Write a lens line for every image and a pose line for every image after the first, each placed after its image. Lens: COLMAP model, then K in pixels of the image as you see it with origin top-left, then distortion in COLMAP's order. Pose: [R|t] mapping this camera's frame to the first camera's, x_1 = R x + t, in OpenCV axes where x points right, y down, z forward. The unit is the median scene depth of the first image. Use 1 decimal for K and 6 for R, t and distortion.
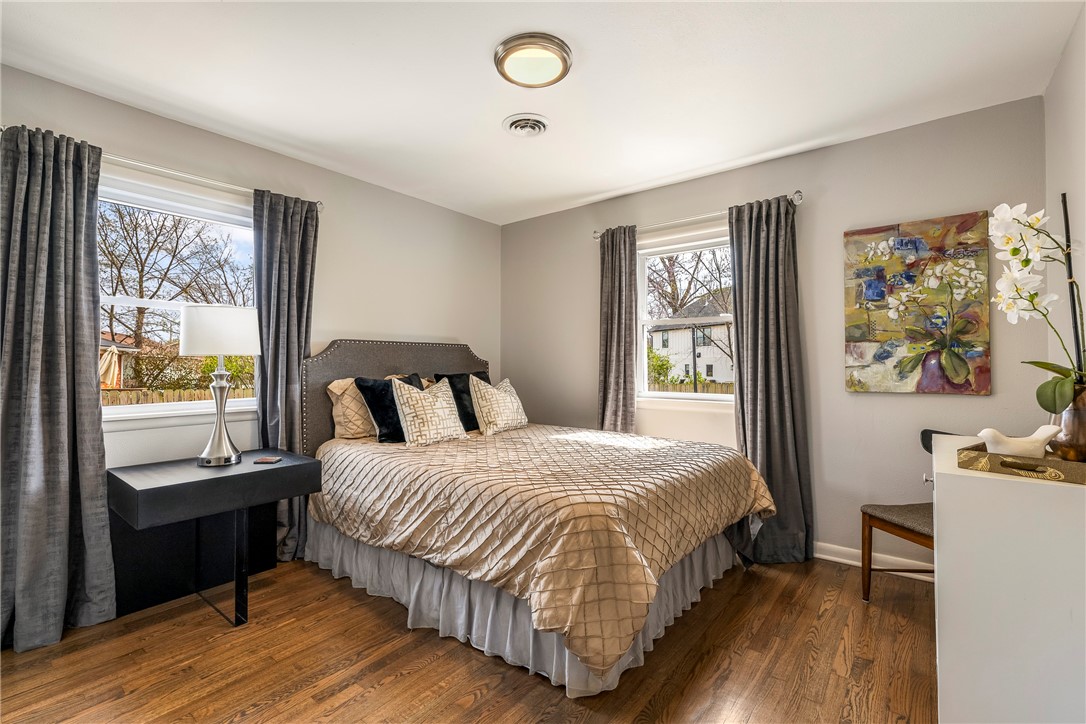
lens RADIAL K [[490.2, 0, 541.3], [0, 490.2, 360.0], [0, 0, 1]] dist [0.002399, -0.000206]
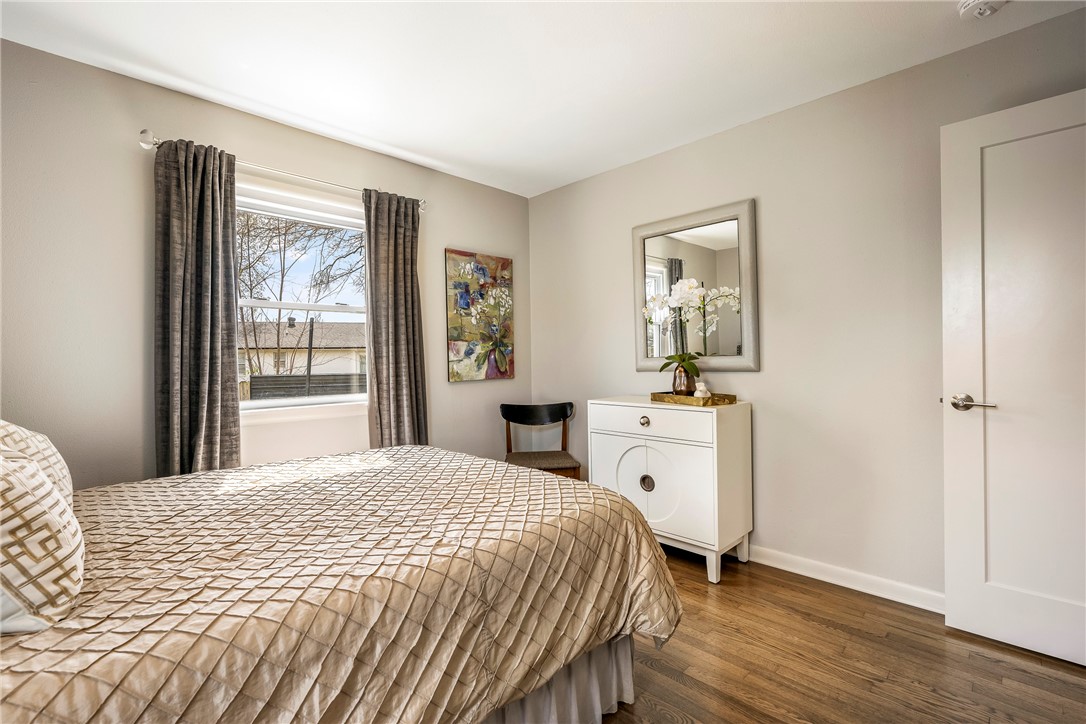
lens RADIAL K [[490.2, 0, 541.6], [0, 490.2, 359.5], [0, 0, 1]] dist [0.002399, -0.000206]
pose [[0.113800, -0.002953, 0.993499, -0.574752], [0.010170, 0.999947, 0.001807, 0.010082], [-0.993452, 0.009898, 0.113824, 0.677849]]
